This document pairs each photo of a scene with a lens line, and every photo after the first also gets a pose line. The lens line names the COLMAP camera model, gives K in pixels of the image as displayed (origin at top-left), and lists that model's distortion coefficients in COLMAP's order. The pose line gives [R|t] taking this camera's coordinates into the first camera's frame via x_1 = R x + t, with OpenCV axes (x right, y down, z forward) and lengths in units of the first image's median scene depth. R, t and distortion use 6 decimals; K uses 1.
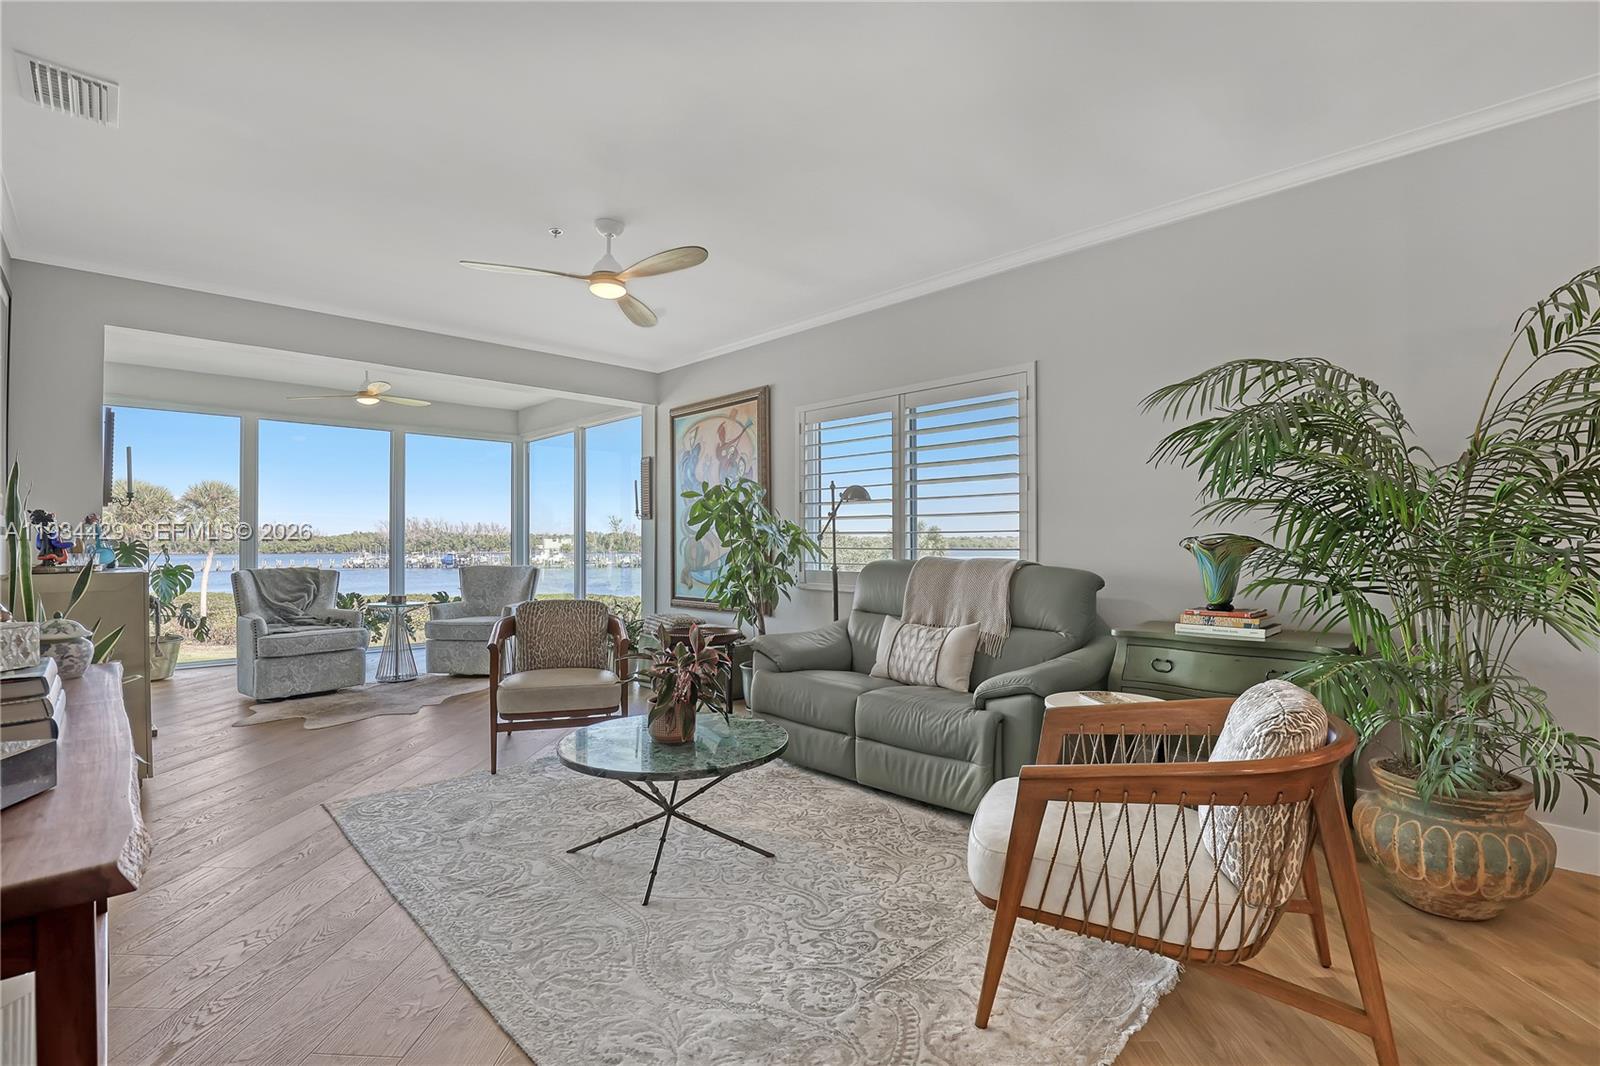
lens RADIAL K [[766.8, 0, 818.3], [0, 766.8, 541.9], [0, 0, 1]] dist [-0.041640, 0.007803]
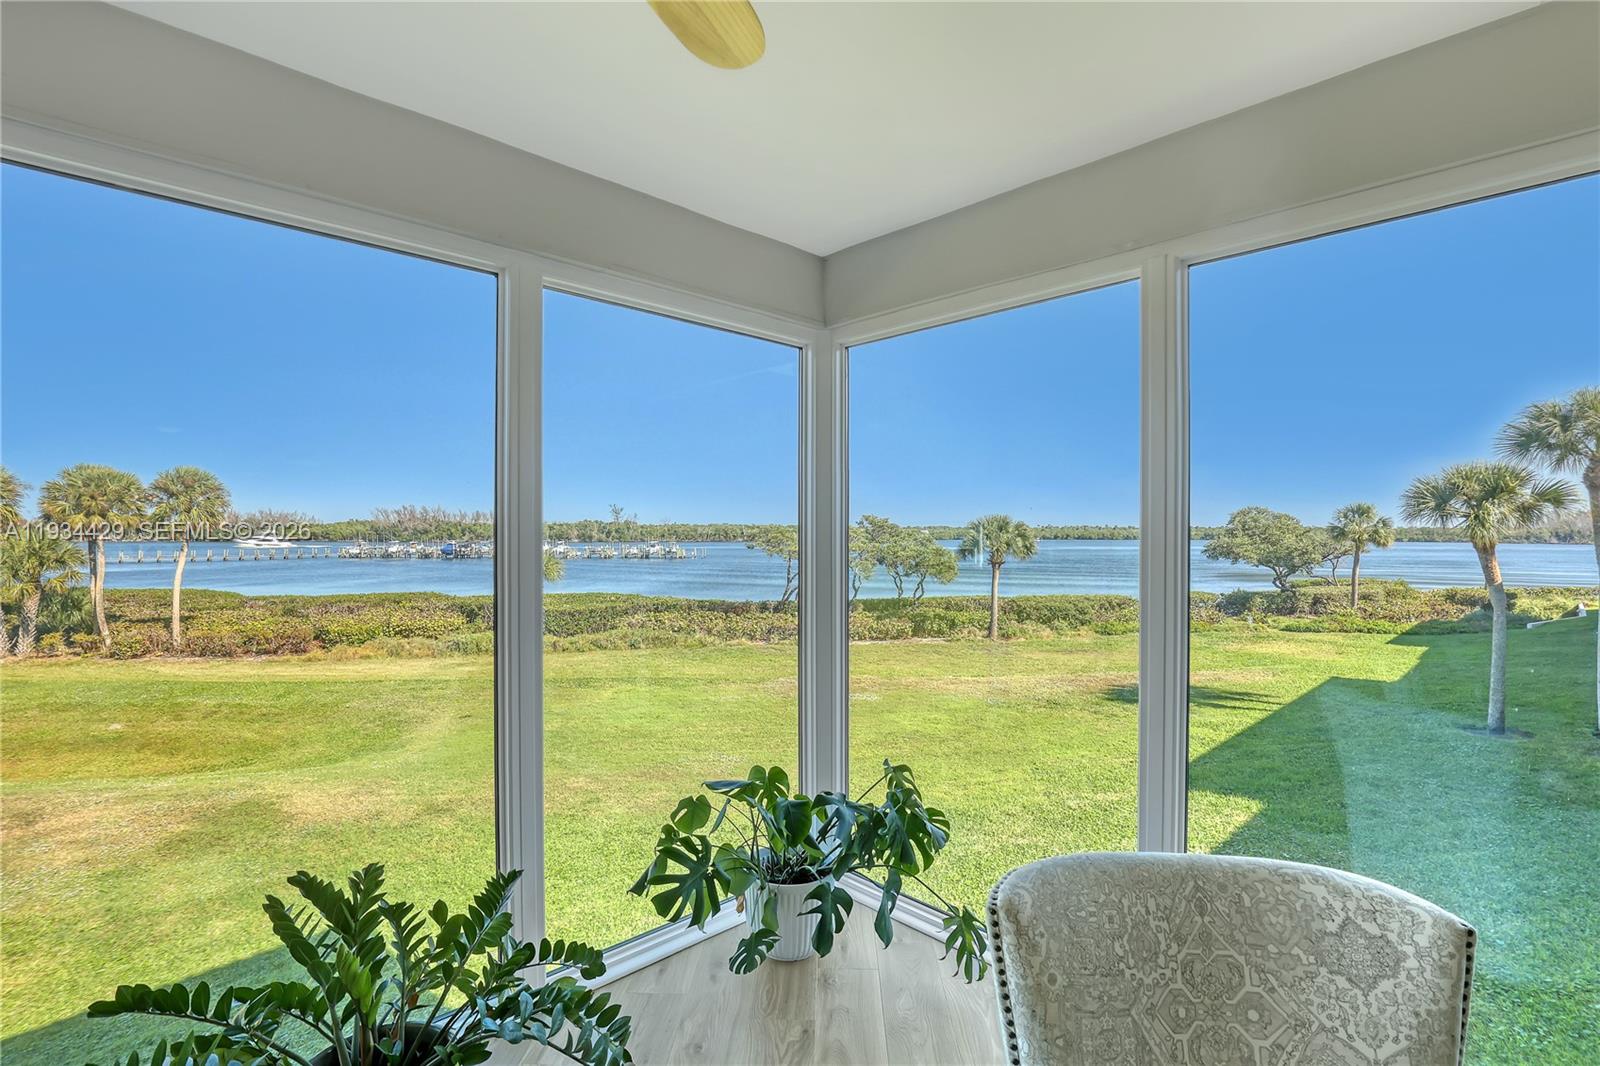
lens RADIAL K [[751.6, 0, 802.5], [0, 751.6, 538.4], [0, 0, 1]] dist [-0.035218, 0.006979]
pose [[0.999990, 0.002822, -0.003337, -0.588584], [-0.002782, 0.999925, 0.011956, -0.062330], [0.003370, -0.011946, 0.999923, 0.938015]]
